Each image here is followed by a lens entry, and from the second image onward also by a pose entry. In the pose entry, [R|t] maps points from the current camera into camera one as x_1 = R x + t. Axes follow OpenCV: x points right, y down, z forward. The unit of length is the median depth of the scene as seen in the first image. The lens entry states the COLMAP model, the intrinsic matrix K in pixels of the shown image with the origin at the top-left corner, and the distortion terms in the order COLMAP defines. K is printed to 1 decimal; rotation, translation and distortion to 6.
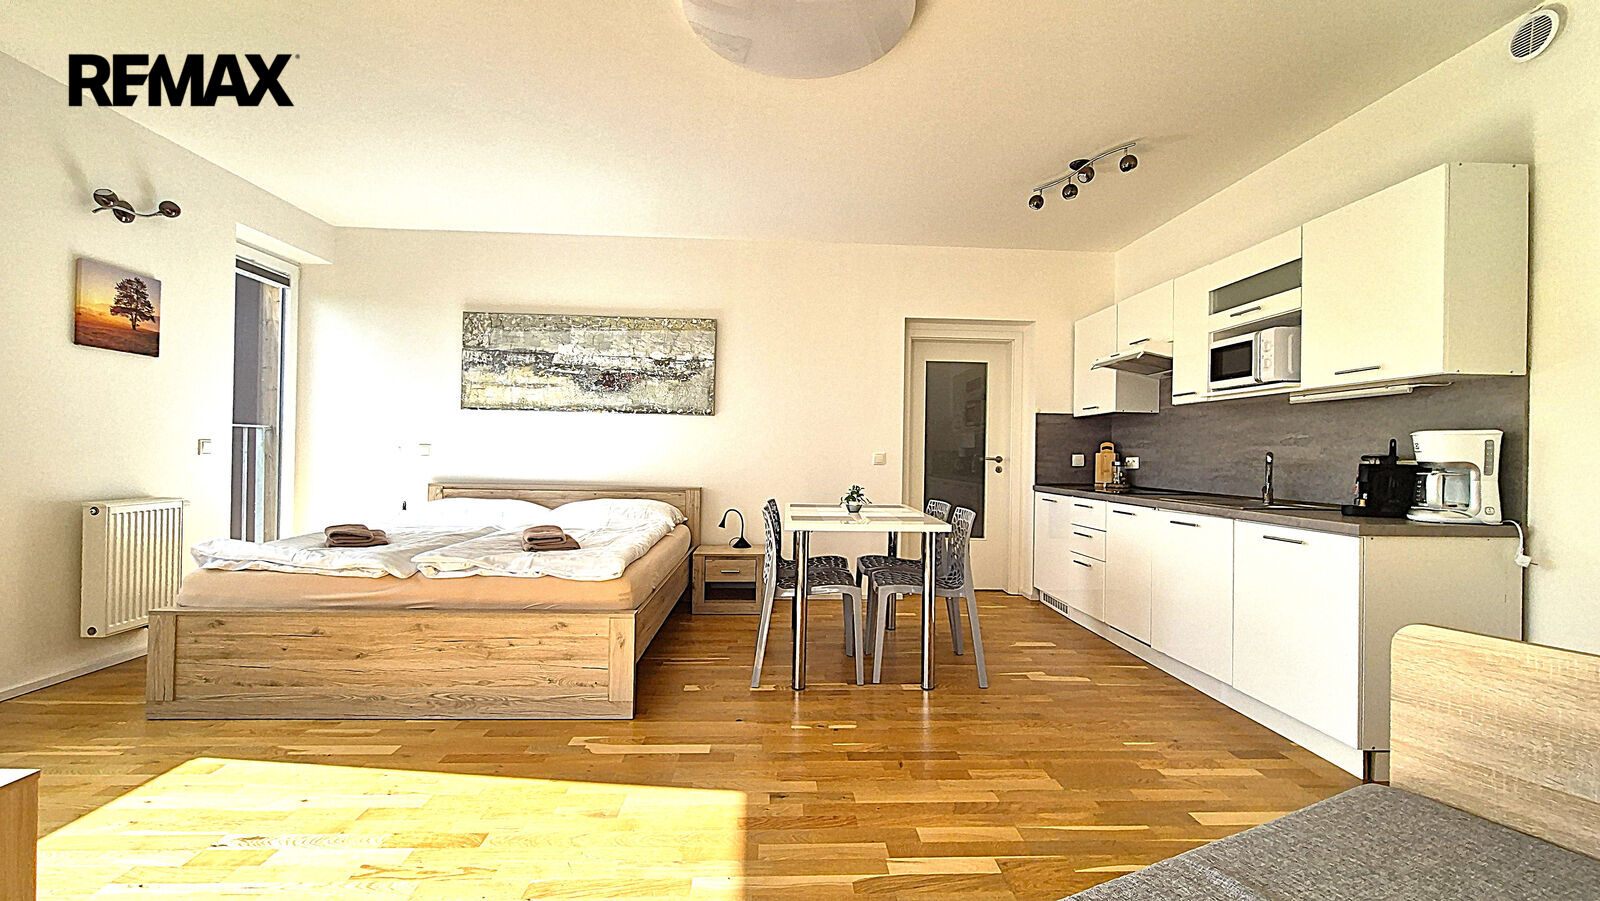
lens RADIAL K [[661.4, 0, 800.0], [0, 661.4, 450.5], [0, 0, 1]] dist [-0.004083, -0.000041]
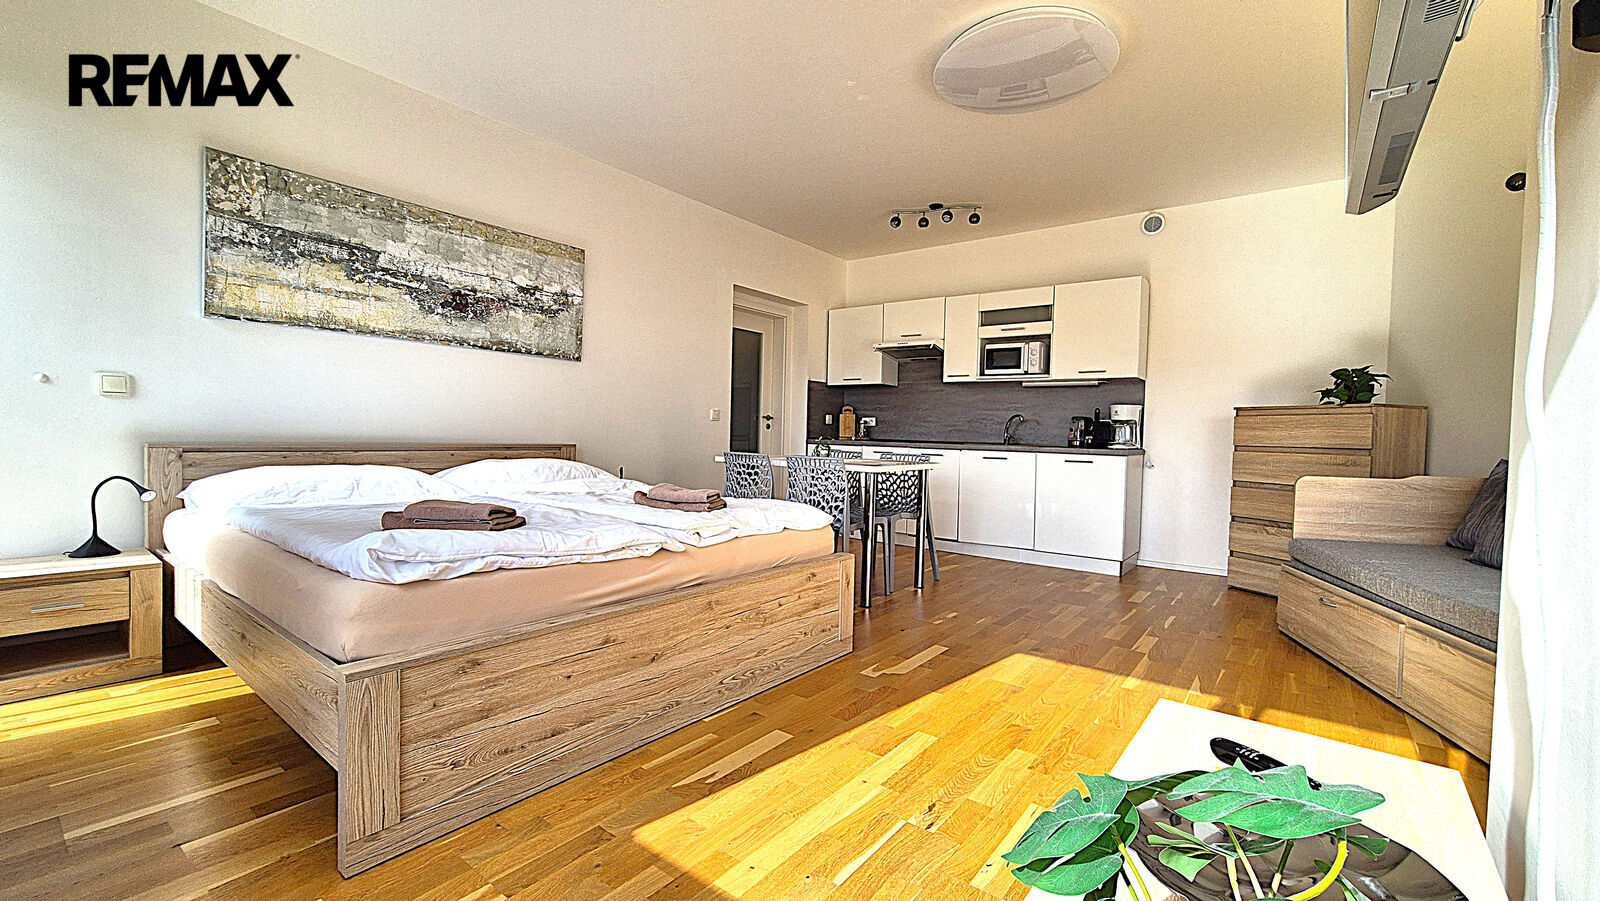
lens RADIAL K [[661.4, 0, 800.0], [0, 661.4, 450.5], [0, 0, 1]] dist [-0.004083, -0.000041]
pose [[0.644289, -0.021321, 0.764484, -0.620224], [-0.019918, 0.998804, 0.044642, 0.019919], [-0.764522, -0.043989, 0.643095, 0.216603]]
